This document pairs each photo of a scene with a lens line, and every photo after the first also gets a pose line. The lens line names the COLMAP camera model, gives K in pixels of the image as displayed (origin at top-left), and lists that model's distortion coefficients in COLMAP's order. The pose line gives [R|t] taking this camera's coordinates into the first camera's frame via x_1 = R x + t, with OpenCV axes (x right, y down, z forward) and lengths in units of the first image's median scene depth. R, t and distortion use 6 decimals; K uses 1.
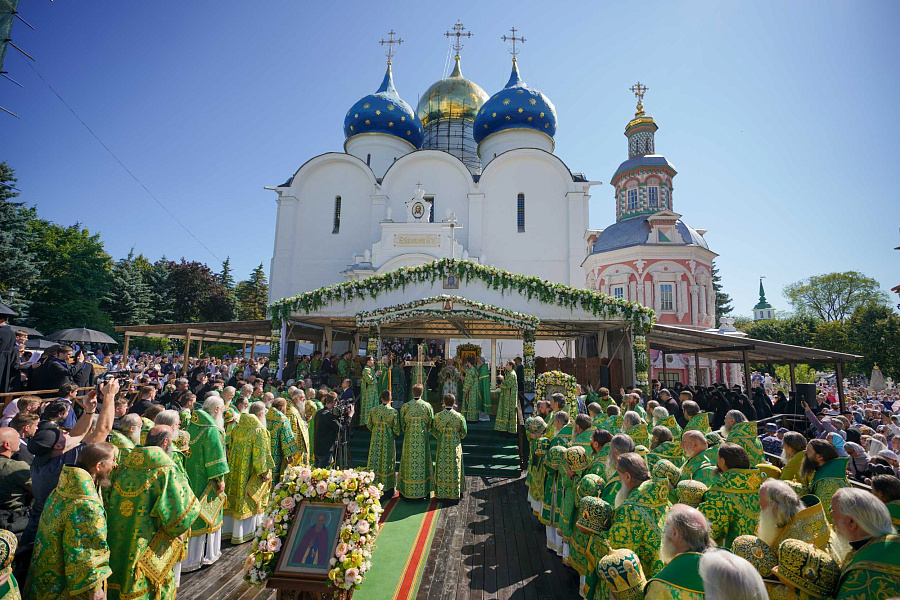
lens RADIAL K [[400.6, 0, 450.0], [0, 400.6, 300.0], [0, 0, 1]] dist [-0.002521, -0.000074]
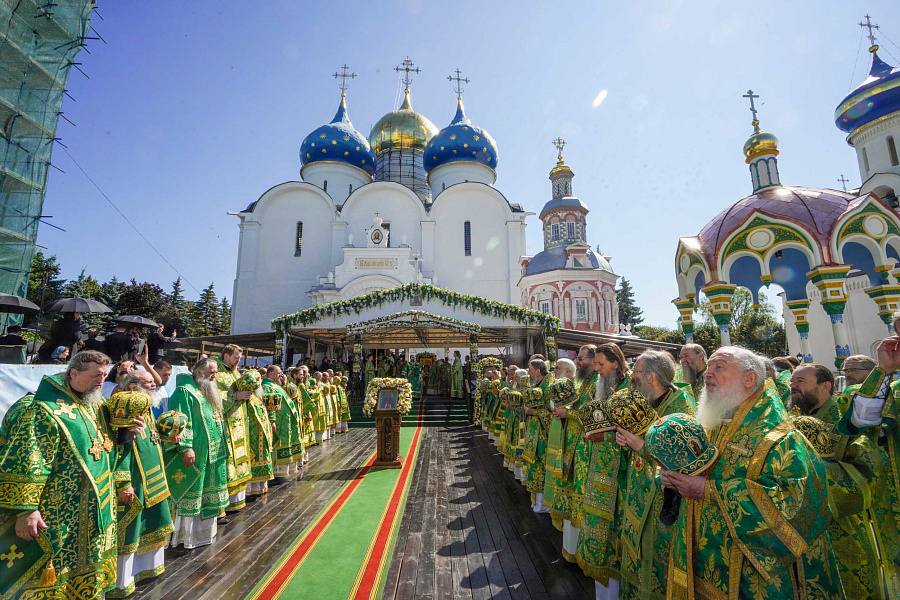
lens RADIAL K [[413.1, 0, 450.0], [0, 413.1, 300.0], [0, 0, 1]] dist [-0.001407, 0.000301]
pose [[0.991872, -0.012432, 0.126628, -0.032605], [0.017902, 0.998951, -0.042148, 0.007207], [-0.125971, 0.044072, 0.991054, -0.210711]]
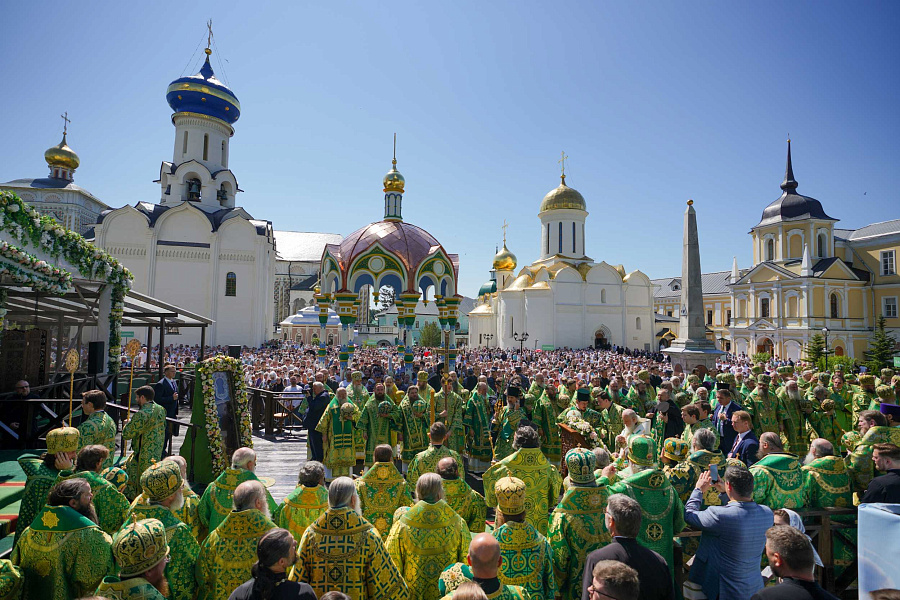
lens RADIAL K [[441.2, 0, 450.0], [0, 441.2, 300.0], [0, 0, 1]] dist [0.000904, 0.000454]
pose [[-0.220422, 0.019476, 0.975210, -0.281730], [-0.167241, 0.984240, -0.057457, 0.011353], [-0.960960, -0.175760, -0.213691, 0.267830]]
